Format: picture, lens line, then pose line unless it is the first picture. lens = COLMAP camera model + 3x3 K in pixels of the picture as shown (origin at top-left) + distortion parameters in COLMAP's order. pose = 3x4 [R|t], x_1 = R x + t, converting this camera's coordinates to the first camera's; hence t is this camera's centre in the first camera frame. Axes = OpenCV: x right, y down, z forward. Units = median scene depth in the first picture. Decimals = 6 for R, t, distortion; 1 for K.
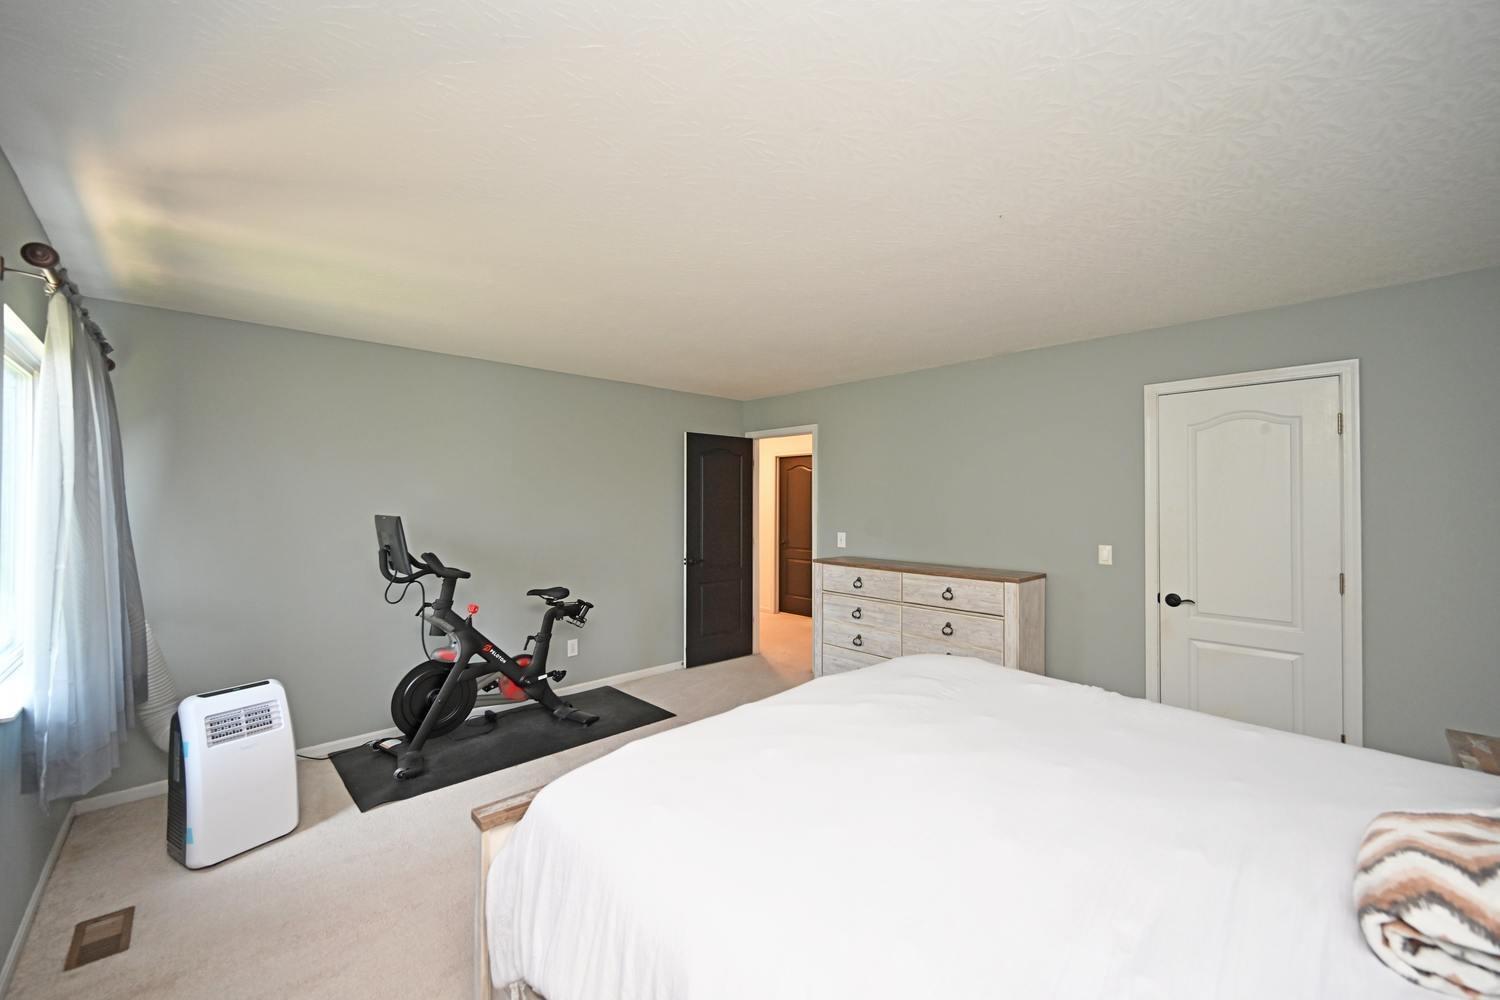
lens RADIAL K [[592.7, 0, 751.0], [0, 592.7, 504.2], [0, 0, 1]] dist [0.009610, 0.000652]
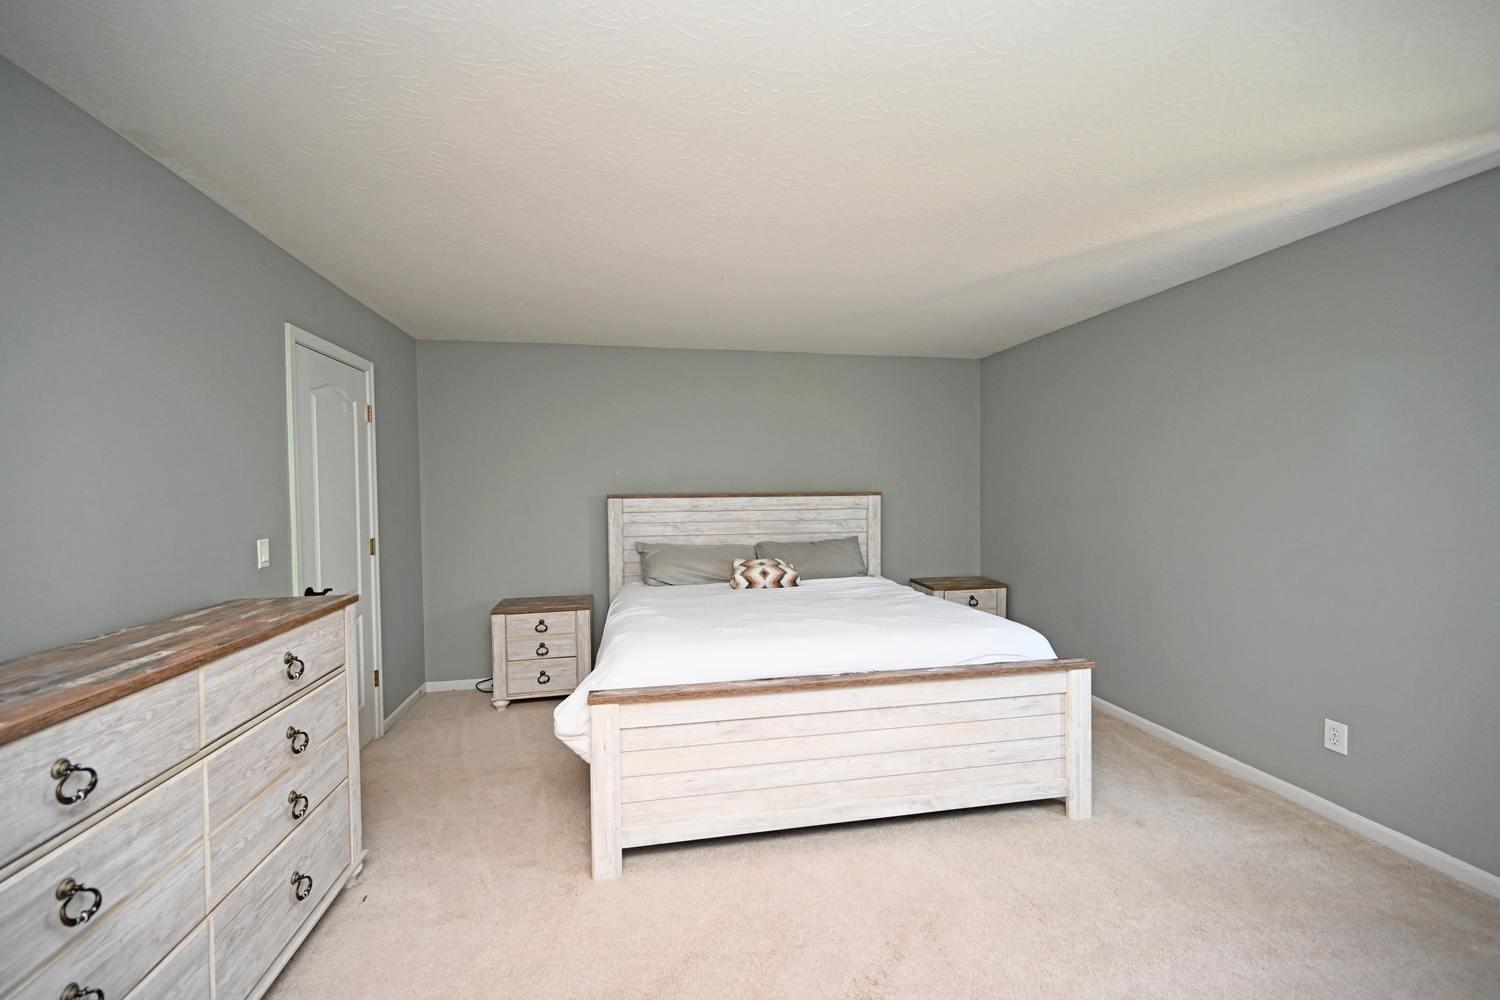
lens RADIAL K [[592.7, 0, 749.9], [0, 592.7, 499.2], [0, 0, 1]] dist [0.009610, 0.000652]
pose [[-0.839550, -0.001130, 0.543280, -0.235552], [0.013486, 0.999646, 0.022920, 0.015724], [-0.543114, 0.026570, -0.839238, 1.260523]]
